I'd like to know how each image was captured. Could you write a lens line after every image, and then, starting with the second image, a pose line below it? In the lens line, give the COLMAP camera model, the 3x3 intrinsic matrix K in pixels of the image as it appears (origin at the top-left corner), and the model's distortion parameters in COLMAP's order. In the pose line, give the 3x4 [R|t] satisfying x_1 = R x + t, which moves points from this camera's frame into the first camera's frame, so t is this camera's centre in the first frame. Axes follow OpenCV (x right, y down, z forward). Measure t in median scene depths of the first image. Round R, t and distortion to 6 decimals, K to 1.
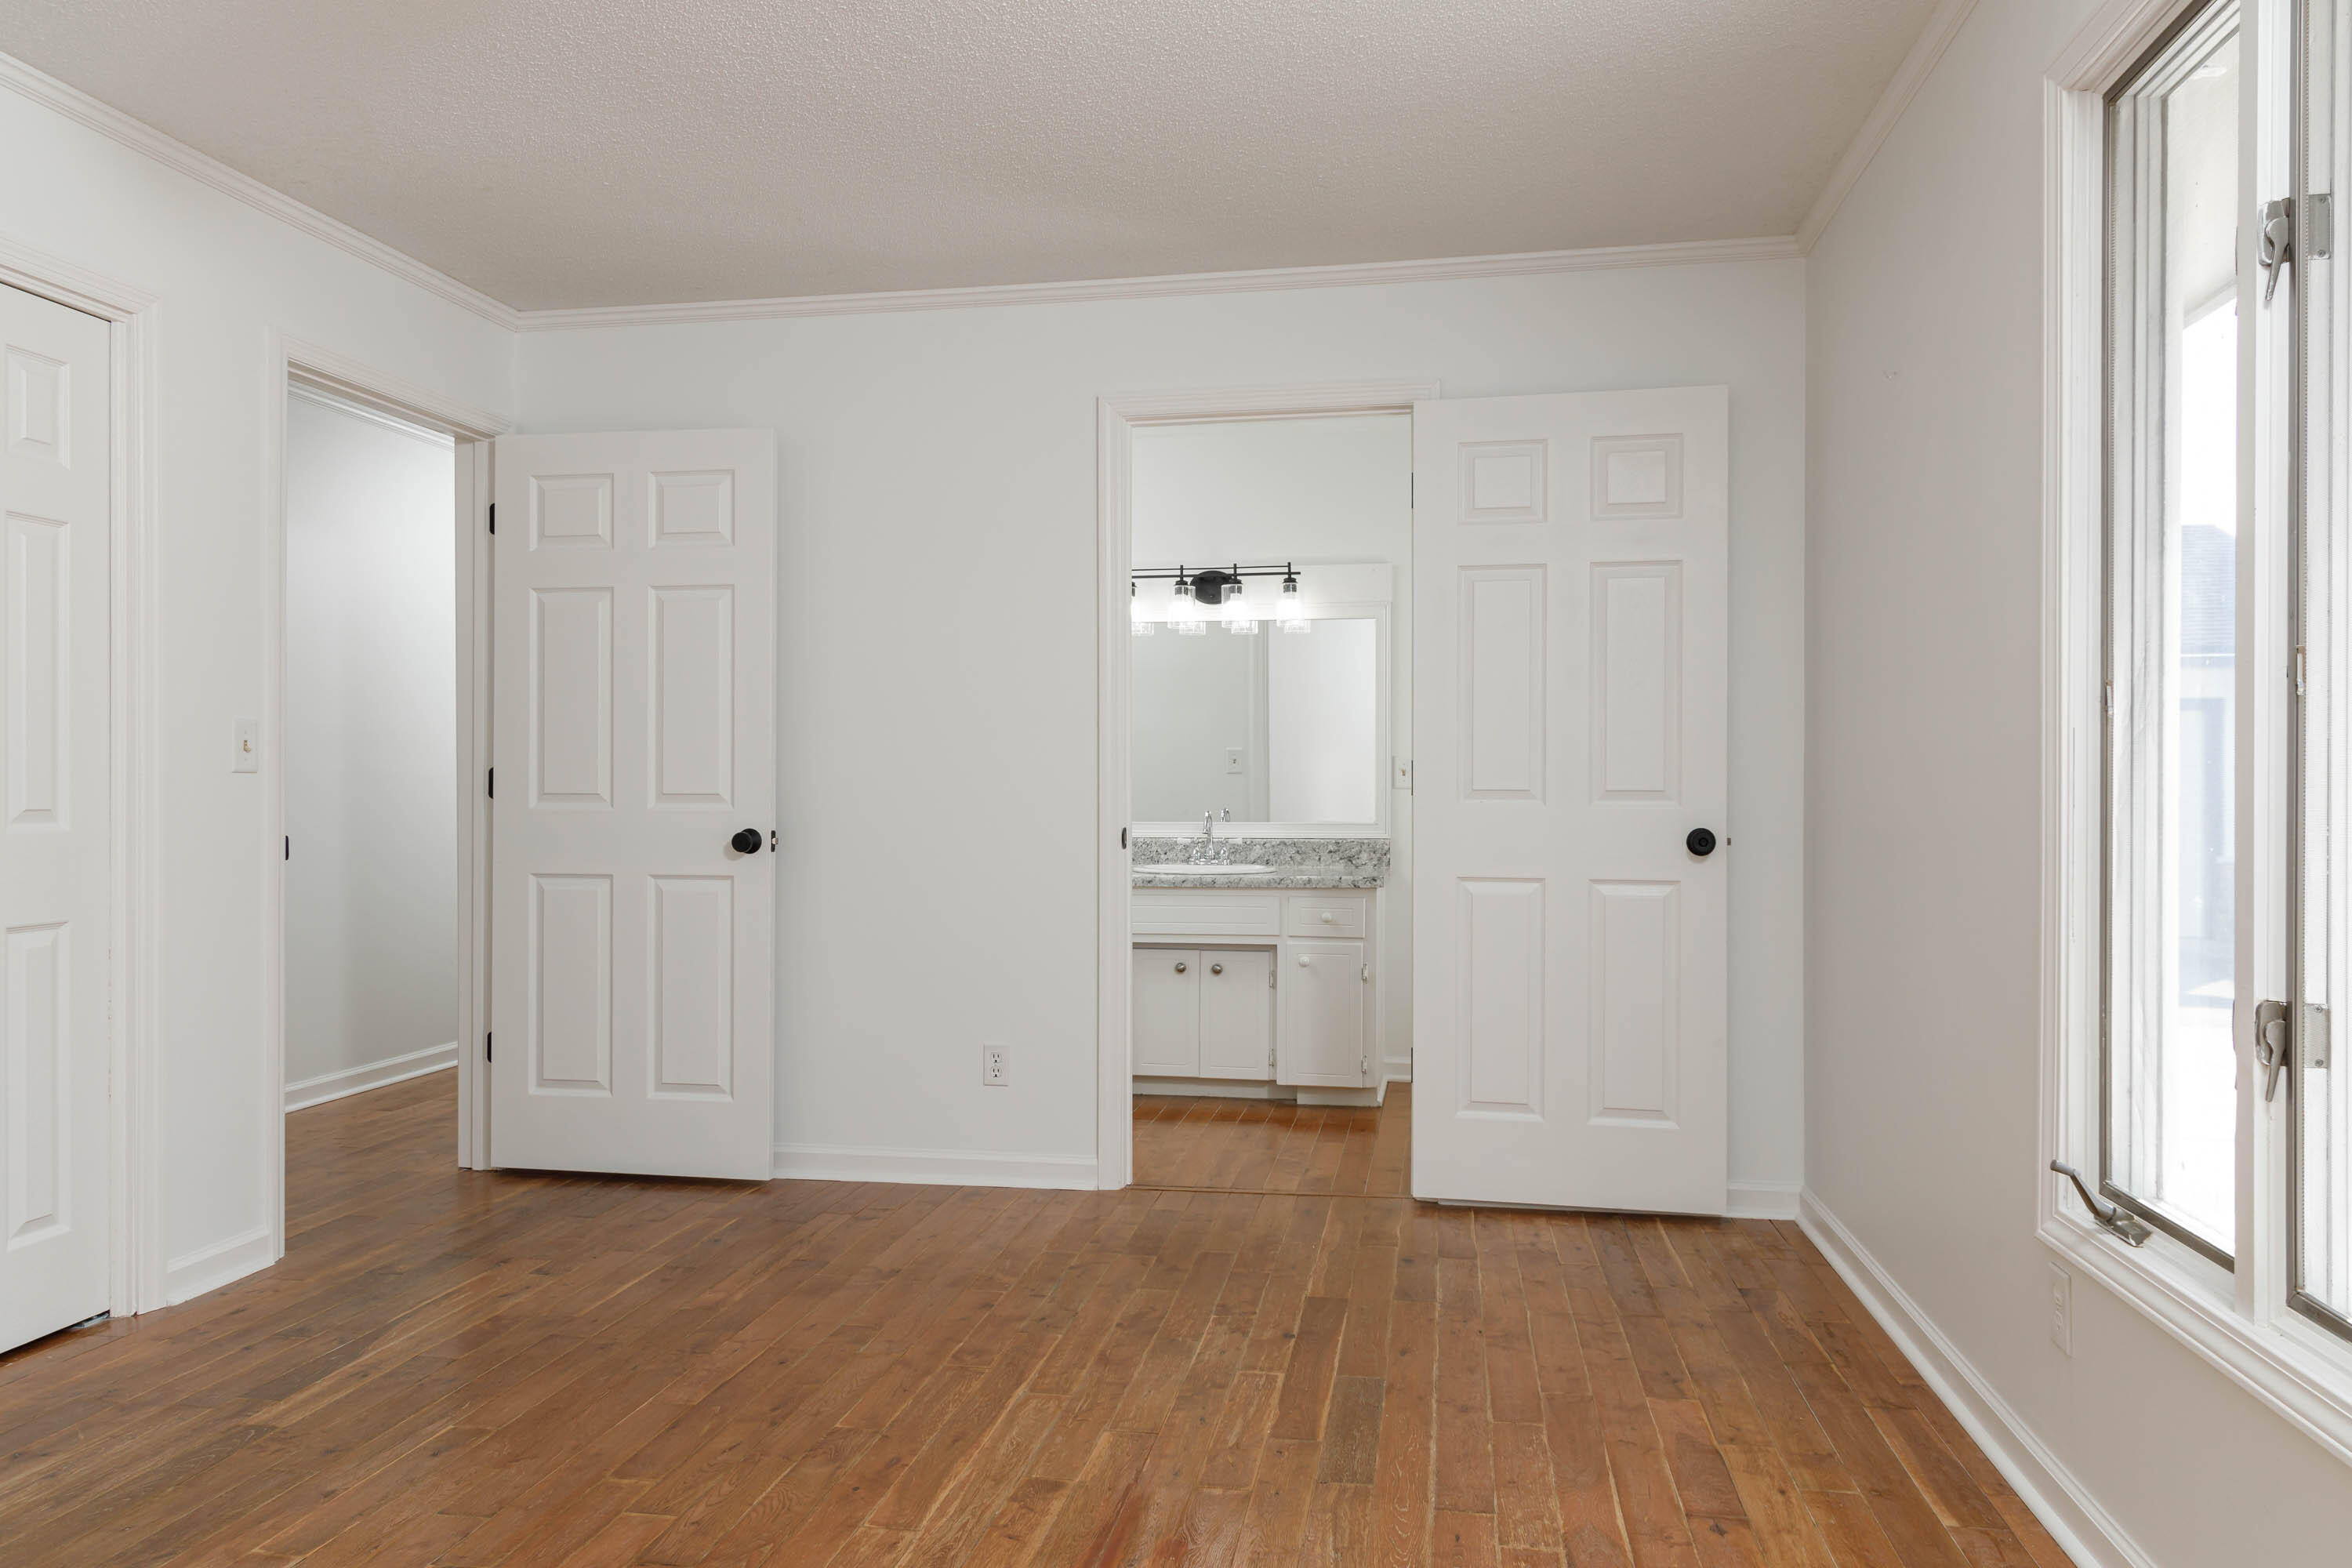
lens RADIAL K [[1616.6, 0, 1181.7], [0, 1616.6, 787.2], [0, 0, 1]] dist [-0.000320, -0.001258]
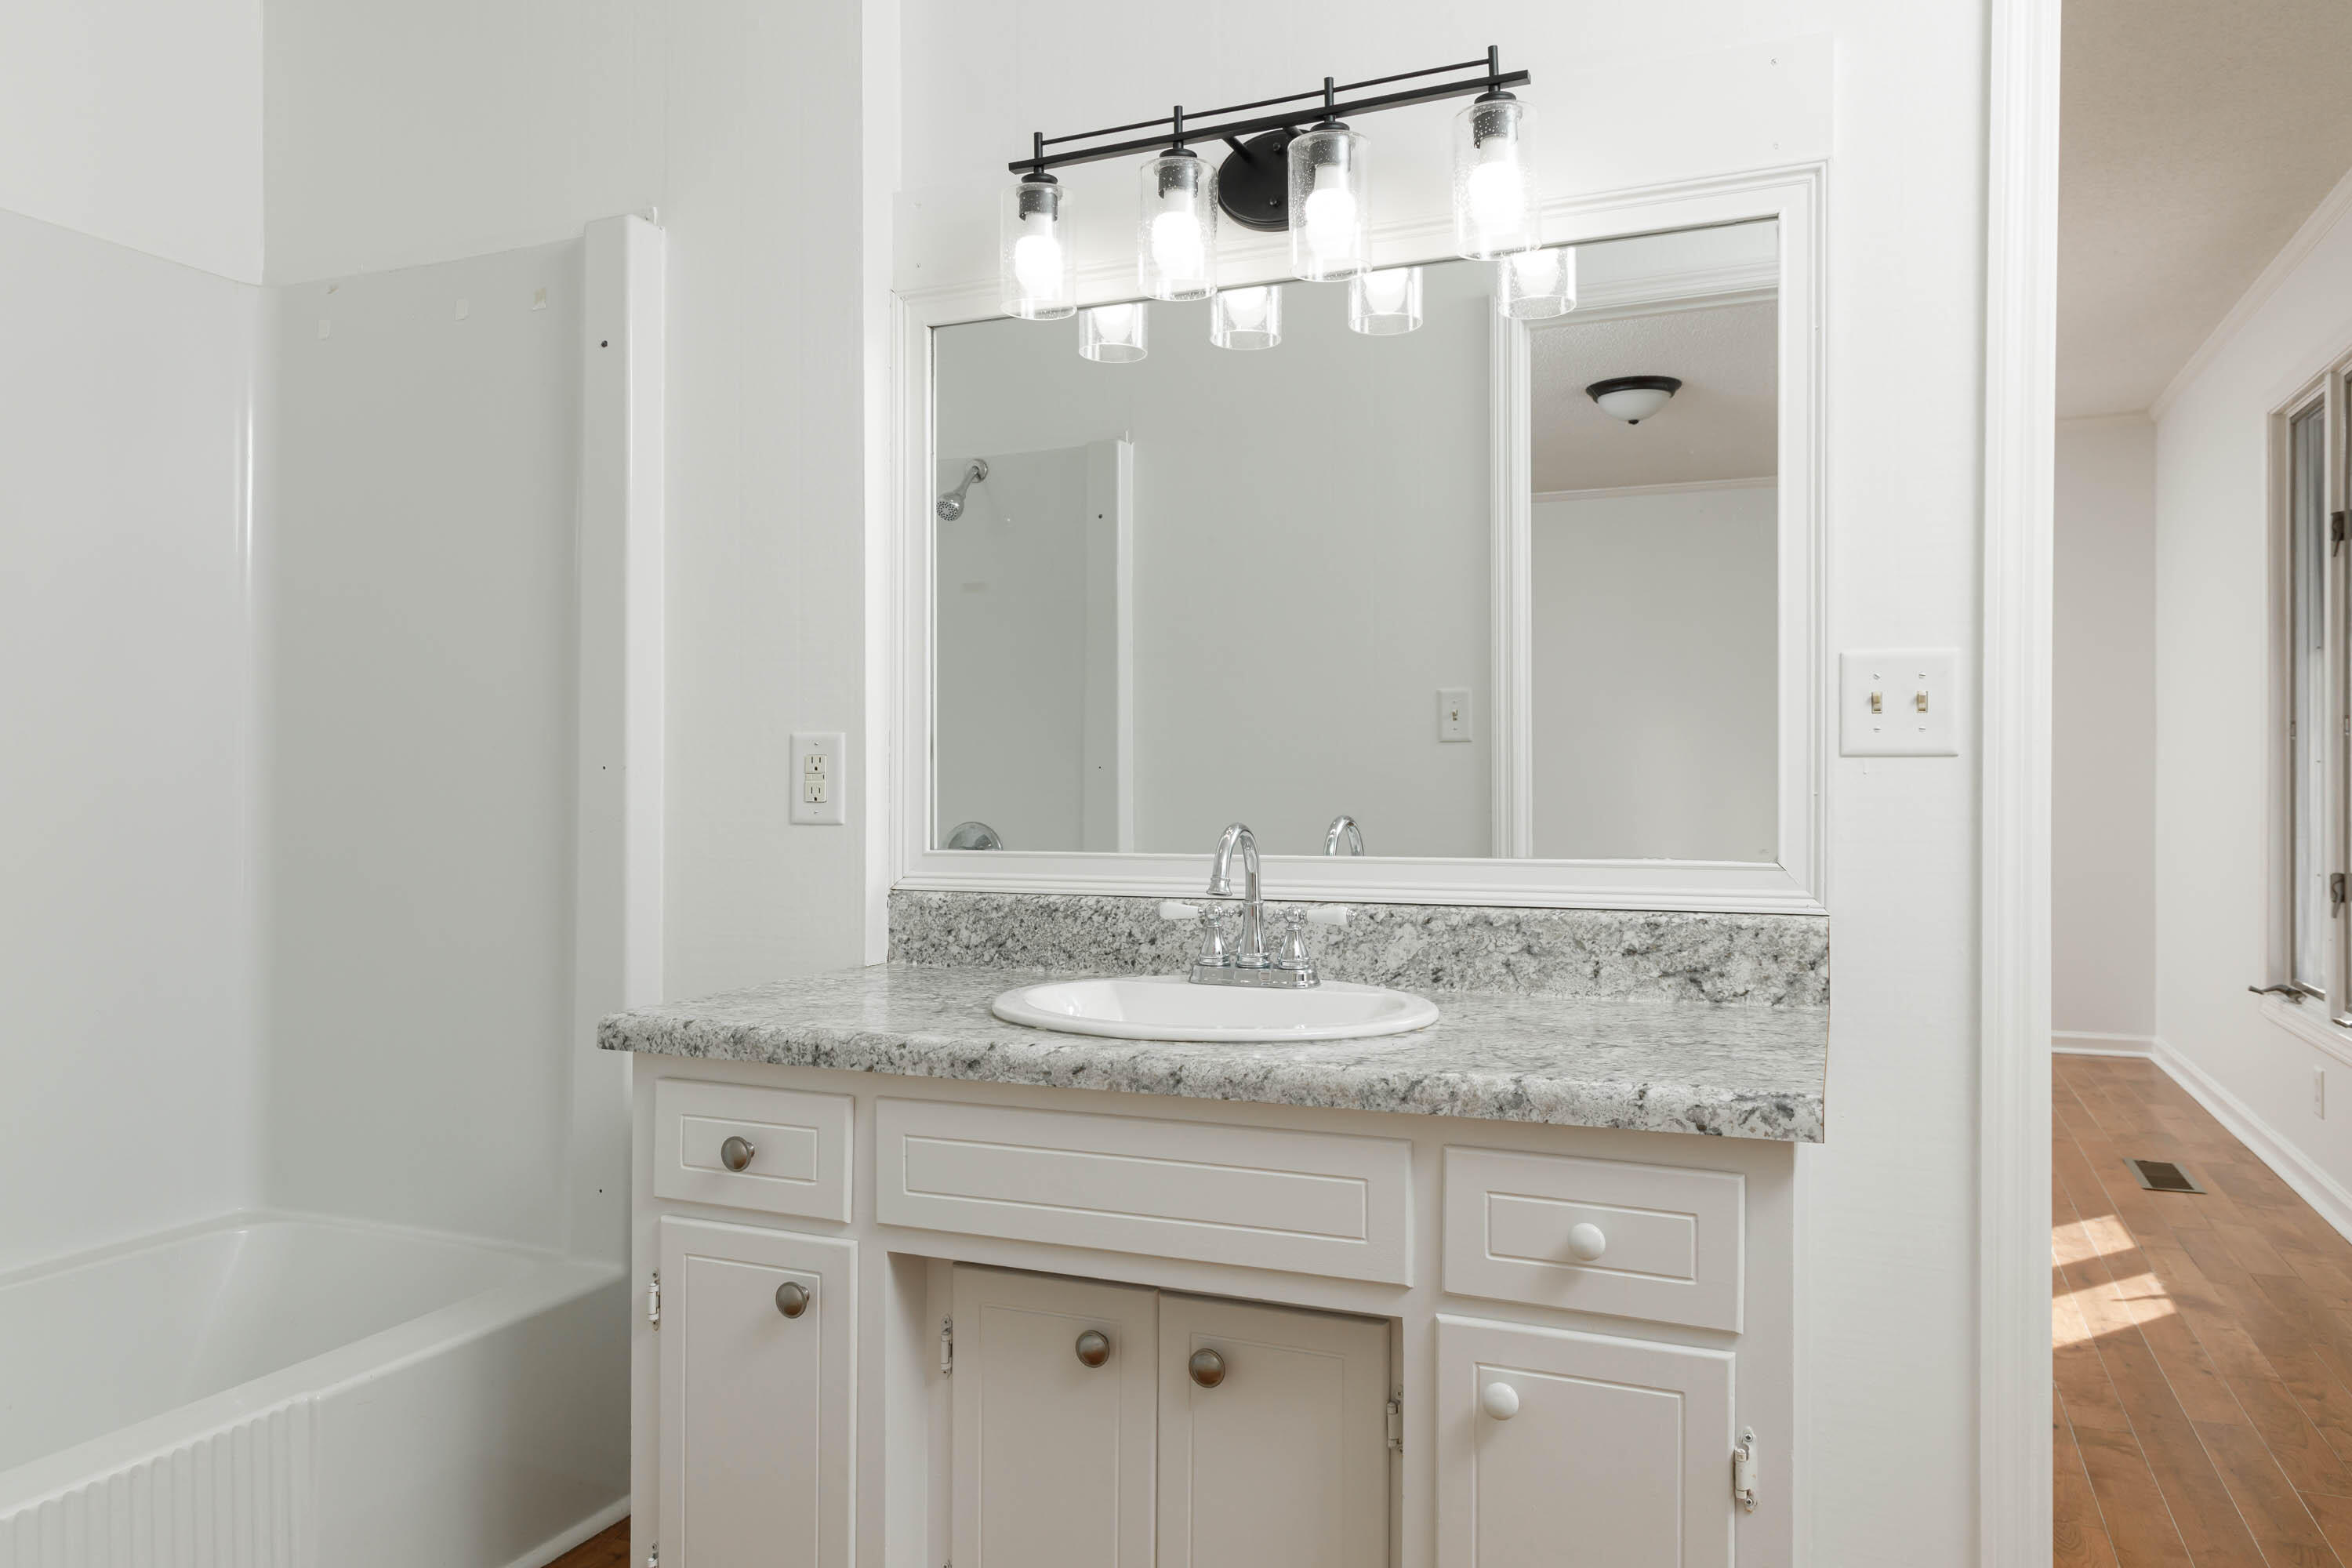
lens RADIAL K [[1616.6, 0, 1164.2], [0, 1616.6, 801.7], [0, 0, 1]] dist [-0.000320, -0.001258]
pose [[0.973145, -0.003568, -0.230166, 0.076211], [0.004991, 0.999972, 0.005603, 0.007983], [0.230139, -0.006601, 0.973135, 0.669453]]
